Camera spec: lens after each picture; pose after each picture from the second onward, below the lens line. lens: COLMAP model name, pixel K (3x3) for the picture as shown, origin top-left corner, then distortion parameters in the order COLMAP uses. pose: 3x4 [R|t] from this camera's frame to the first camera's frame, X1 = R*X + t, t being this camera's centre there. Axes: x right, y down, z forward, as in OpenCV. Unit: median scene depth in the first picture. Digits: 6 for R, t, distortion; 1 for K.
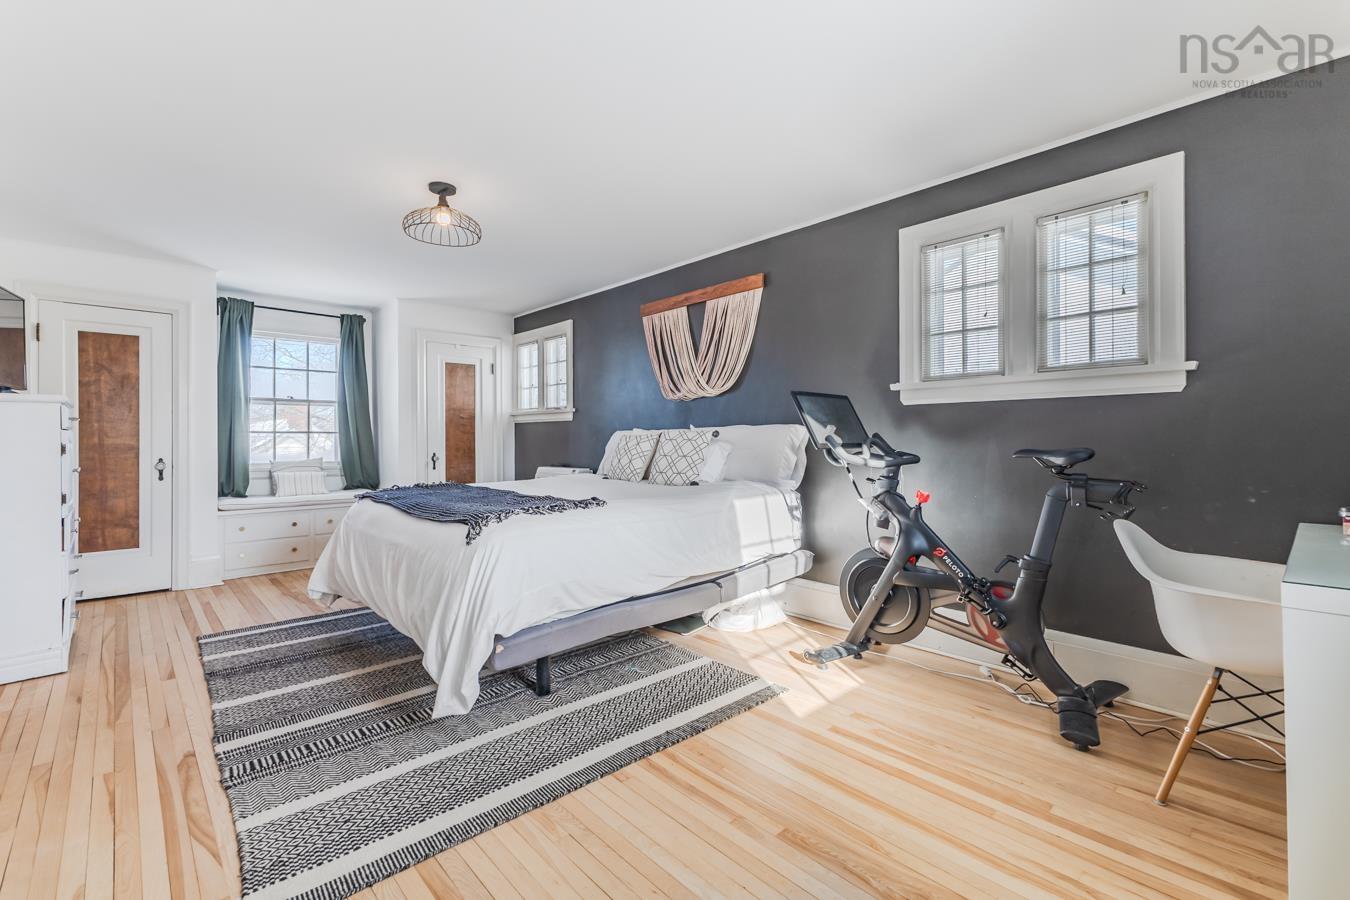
lens RADIAL K [[584.8, 0, 675.8], [0, 584.8, 442.3], [0, 0, 1]] dist [0.011316, -0.003188]
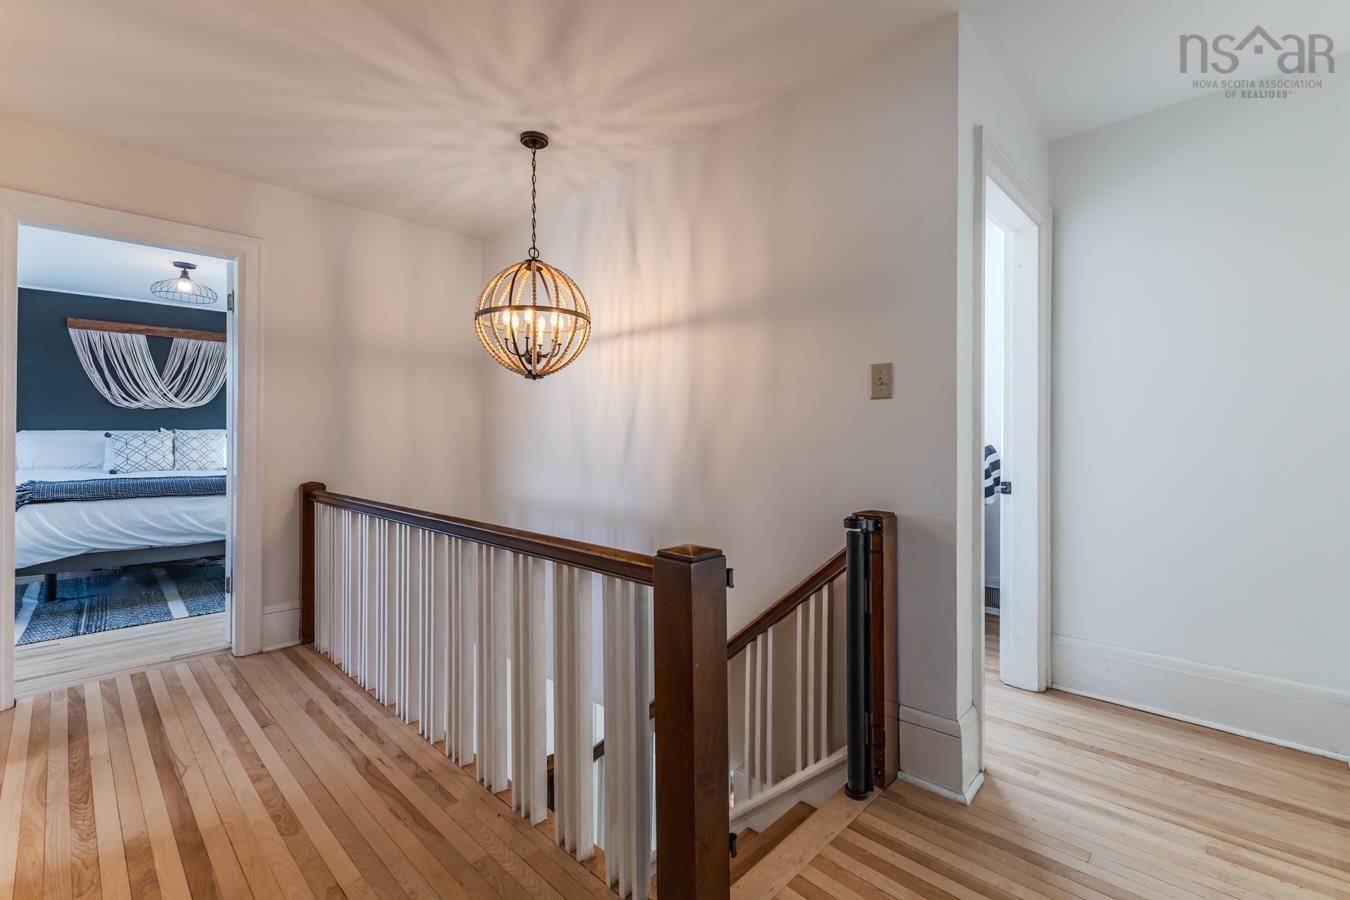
lens RADIAL K [[584.8, 0, 673.9], [0, 584.8, 441.8], [0, 0, 1]] dist [0.011316, -0.003188]
pose [[-0.032684, -0.001958, 0.999464, -1.342226], [0.002303, 0.999995, 0.002034, 0.001312], [-0.999463, 0.002369, -0.032679, -0.115190]]
